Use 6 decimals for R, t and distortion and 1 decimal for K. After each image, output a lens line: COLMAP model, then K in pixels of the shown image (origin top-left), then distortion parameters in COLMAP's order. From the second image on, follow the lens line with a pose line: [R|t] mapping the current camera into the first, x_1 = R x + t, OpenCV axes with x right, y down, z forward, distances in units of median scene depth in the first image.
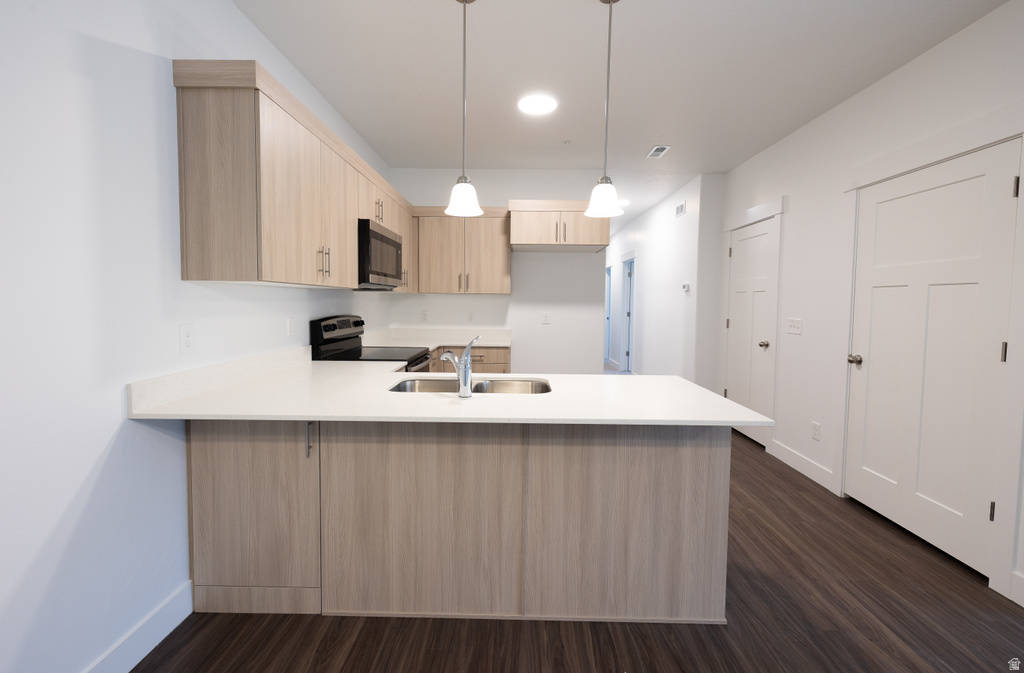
lens RADIAL K [[429.3, 0, 512.9], [0, 429.3, 323.2], [0, 0, 1]] dist [-0.001506, -0.000101]
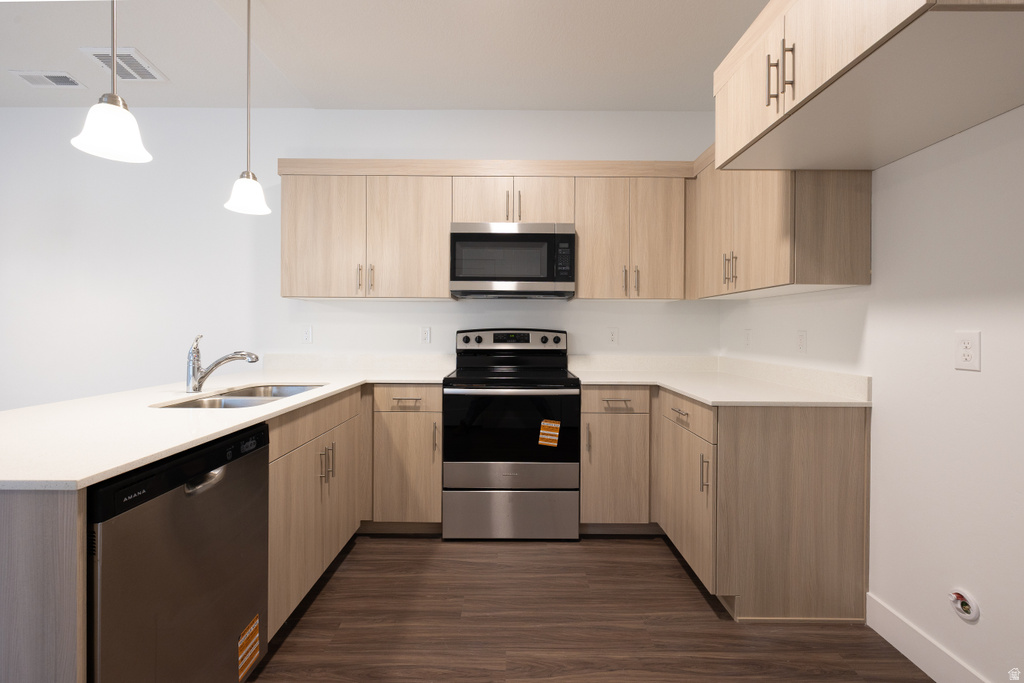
lens RADIAL K [[442.3, 0, 514.2], [0, 442.3, 329.5], [0, 0, 1]] dist [0.000873, 0.000001]
pose [[0.009865, -0.008827, -0.999912, 0.623401], [-0.054510, 0.998469, -0.009352, -0.009327], [0.998464, 0.054598, 0.009369, 1.128565]]
